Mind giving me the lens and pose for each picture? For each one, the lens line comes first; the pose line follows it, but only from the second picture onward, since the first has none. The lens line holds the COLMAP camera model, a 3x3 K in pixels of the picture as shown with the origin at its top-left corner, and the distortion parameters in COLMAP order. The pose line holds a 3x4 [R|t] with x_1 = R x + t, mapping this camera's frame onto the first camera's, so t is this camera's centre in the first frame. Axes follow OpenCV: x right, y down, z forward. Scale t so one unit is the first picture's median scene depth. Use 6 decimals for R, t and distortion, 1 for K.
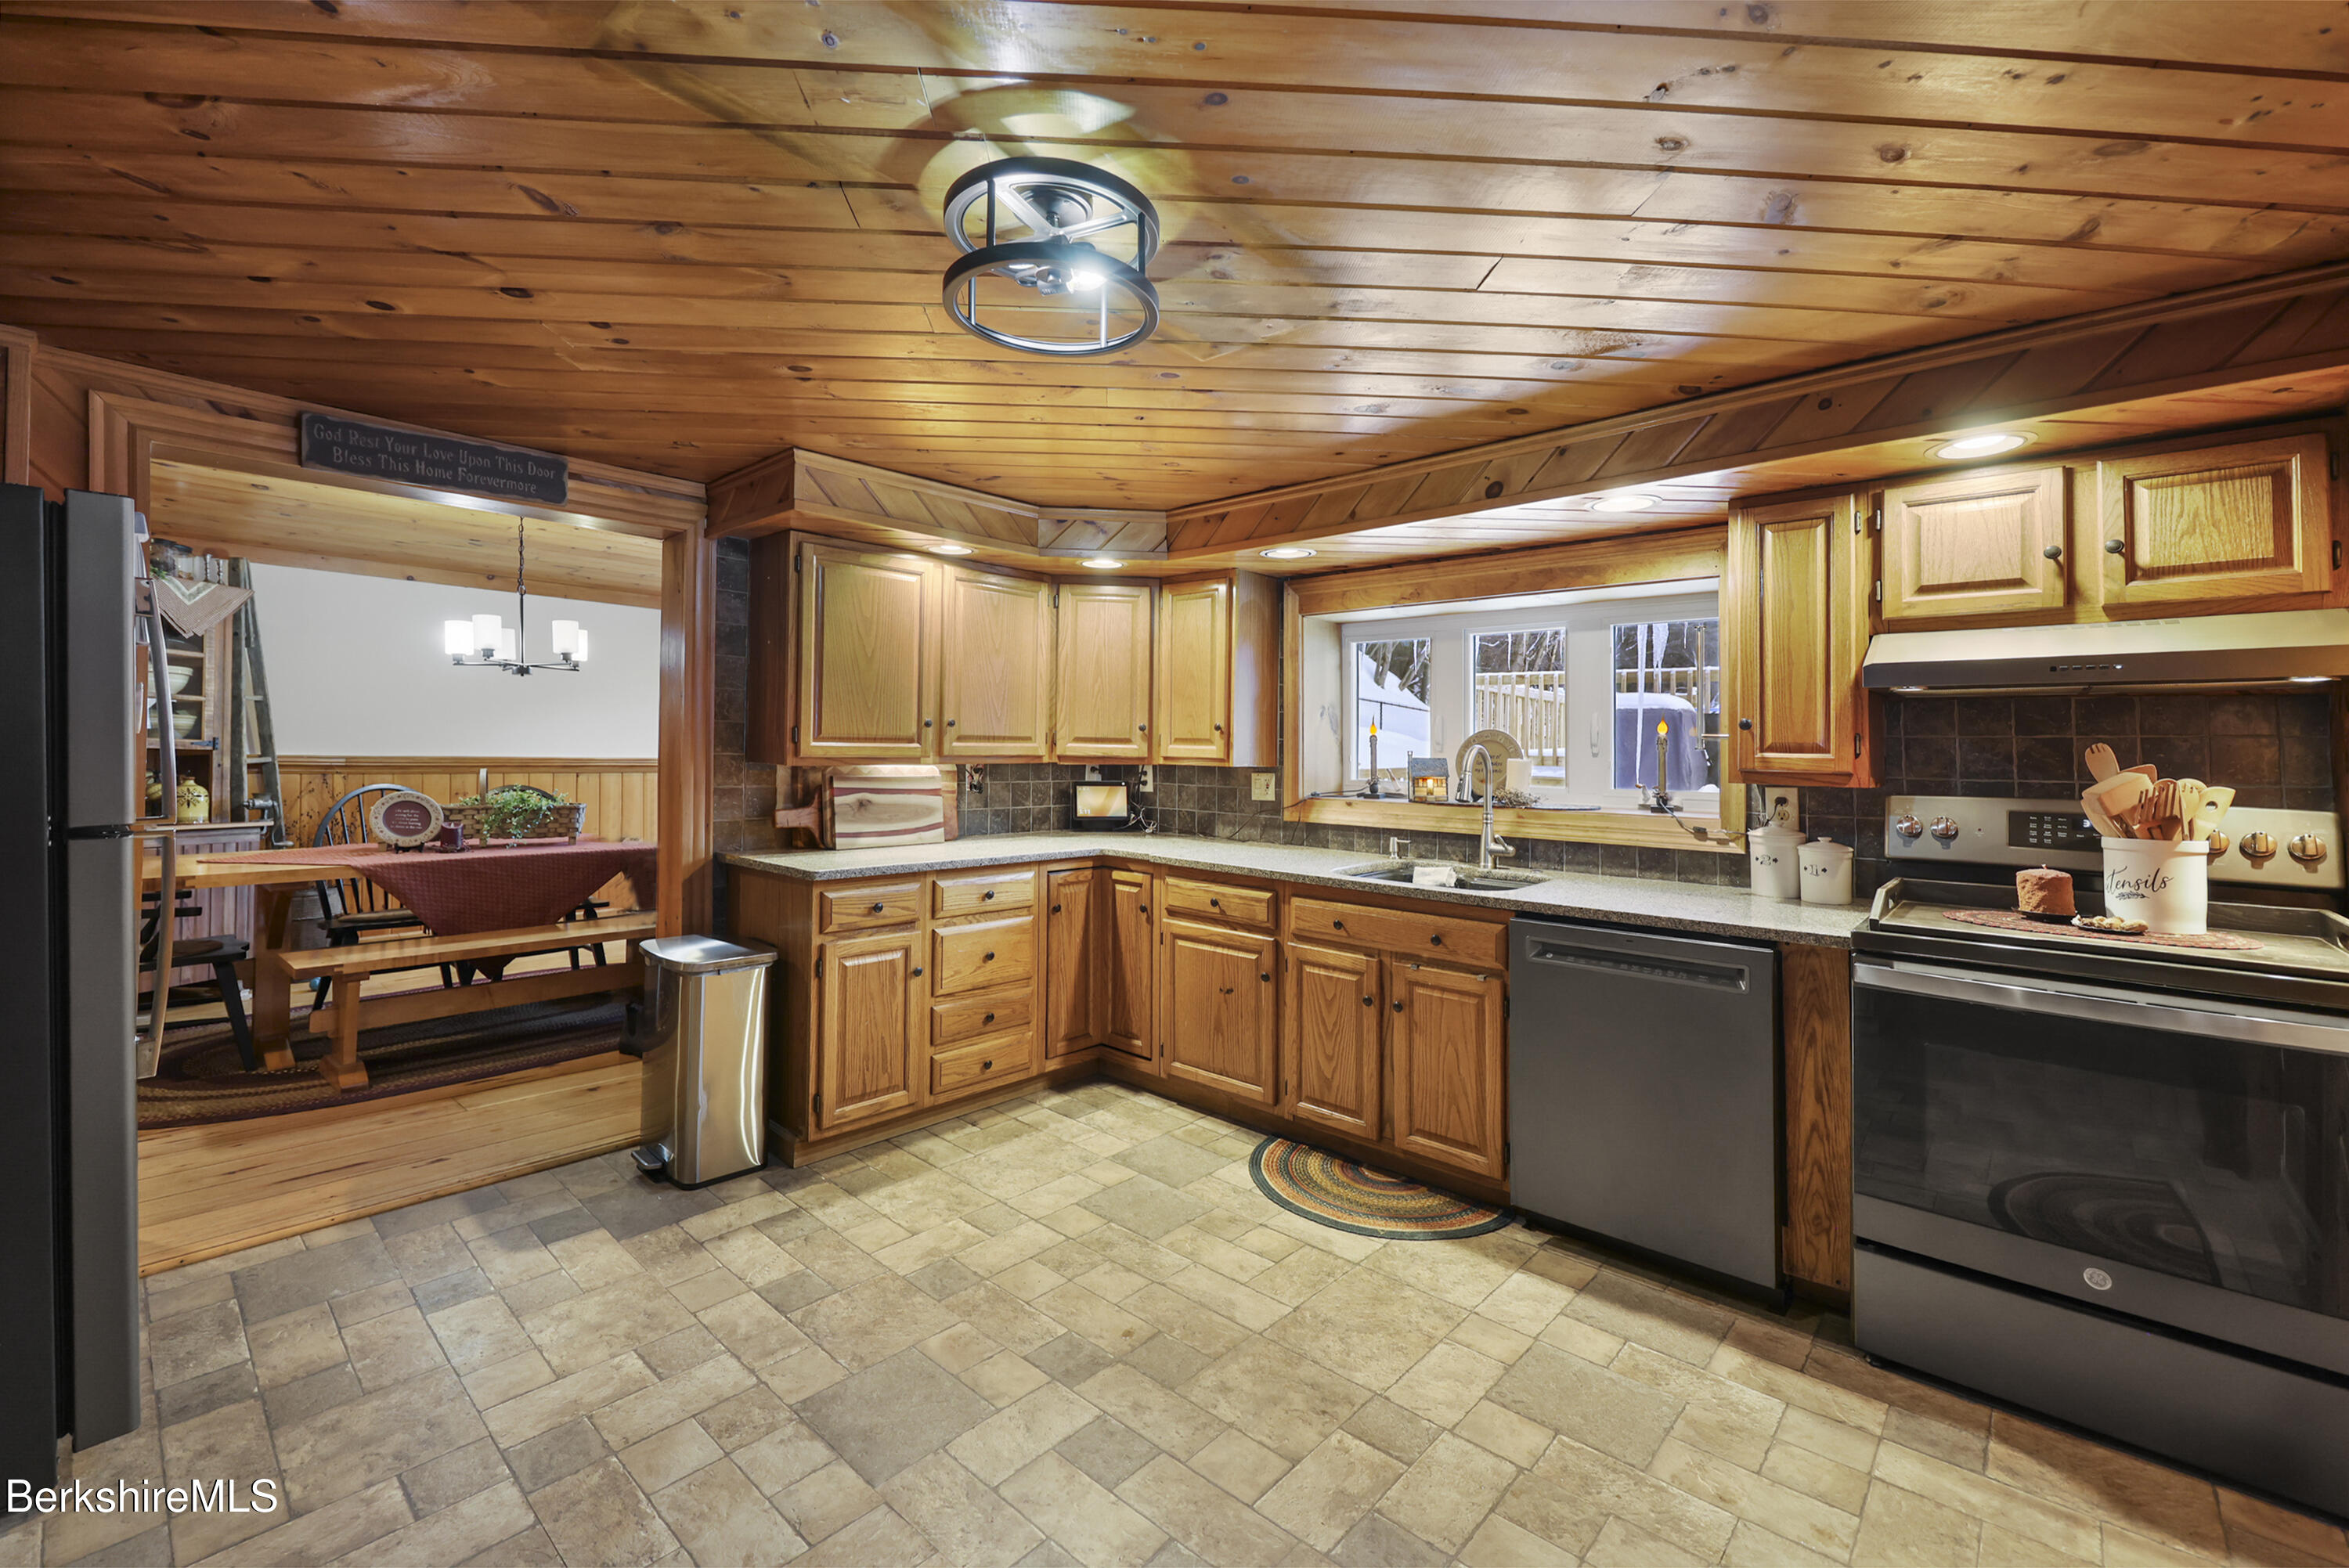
lens RADIAL K [[958.7, 0, 1174.5], [0, 958.7, 784.0], [0, 0, 1]] dist [0.001199, 0.000508]
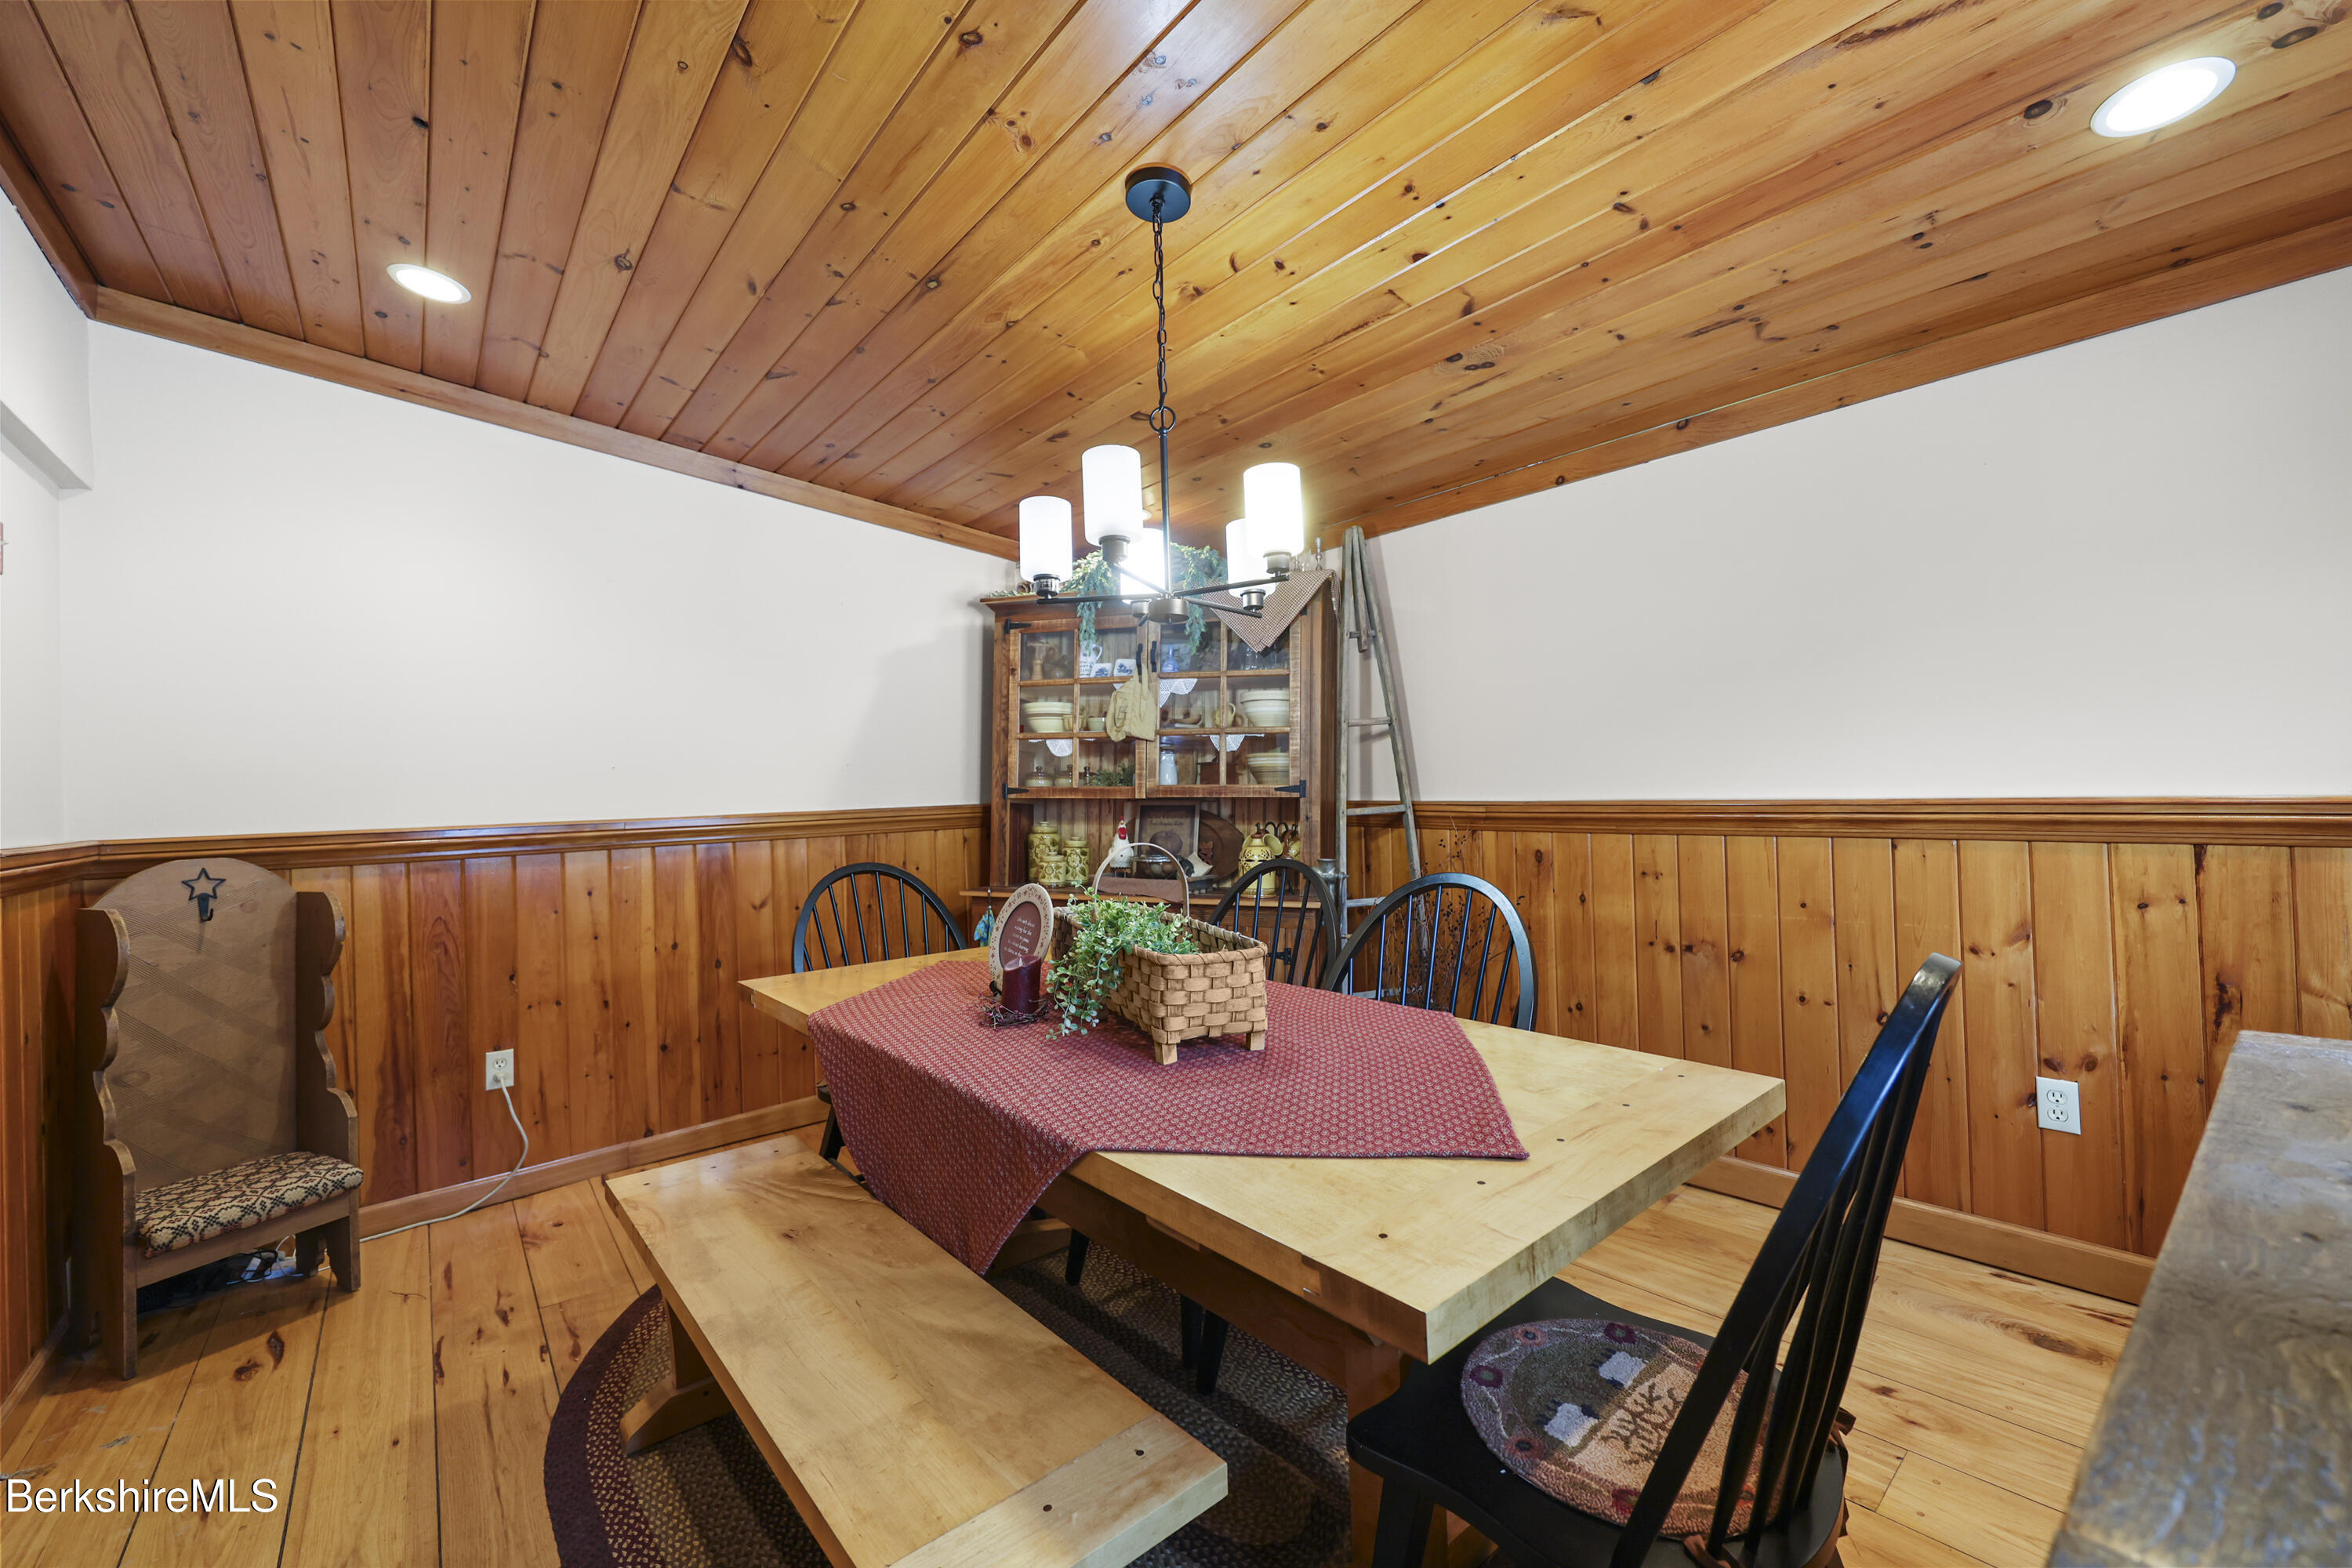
lens RADIAL K [[944.4, 0, 1180.9], [0, 944.4, 797.3], [0, 0, 1]] dist [0.000857, 0.000180]
pose [[-0.136268, -0.004177, -0.990663, -0.385641], [-0.007244, 0.999969, -0.003220, -0.047068], [0.990646, 0.006737, -0.136294, 1.476349]]
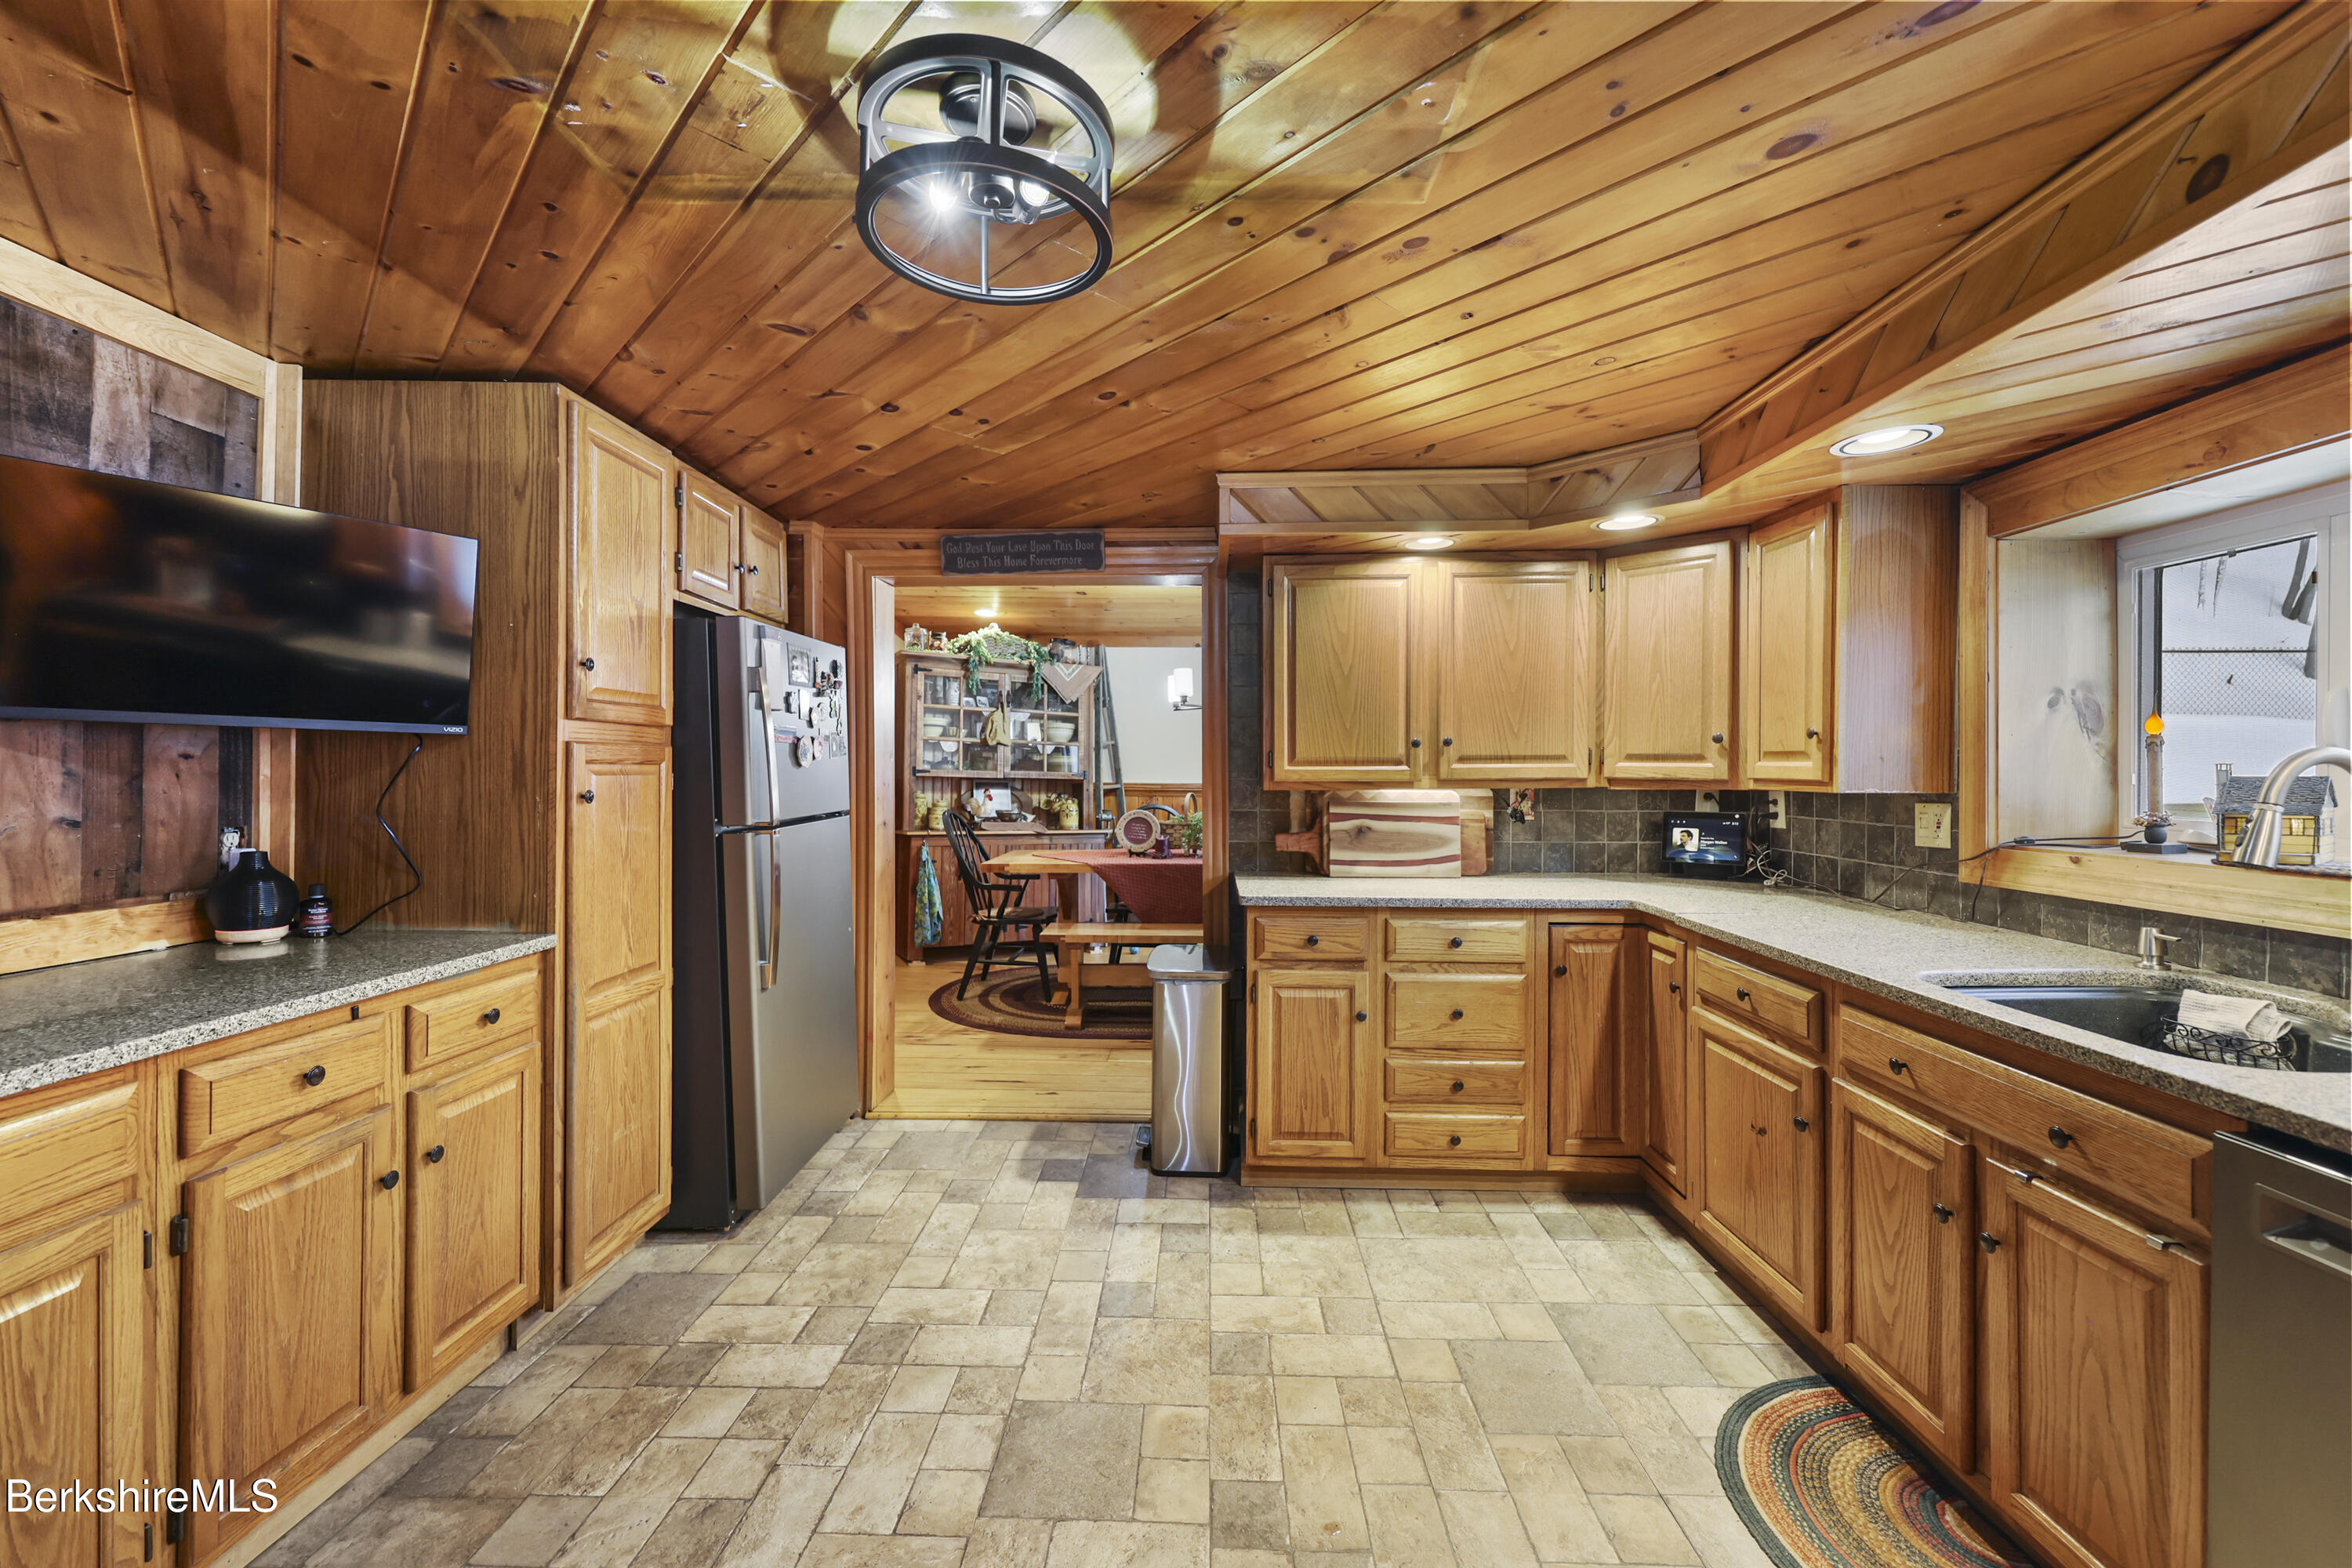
lens RADIAL K [[947.2, 0, 1209.7], [0, 947.2, 822.2], [0, 0, 1]] dist [0.000105, 0.000141]
pose [[0.656611, 0.026681, -0.753758, 0.305373], [-0.017575, 0.999644, 0.020074, -0.004081], [0.754025, 0.000067, 0.656846, 0.293148]]
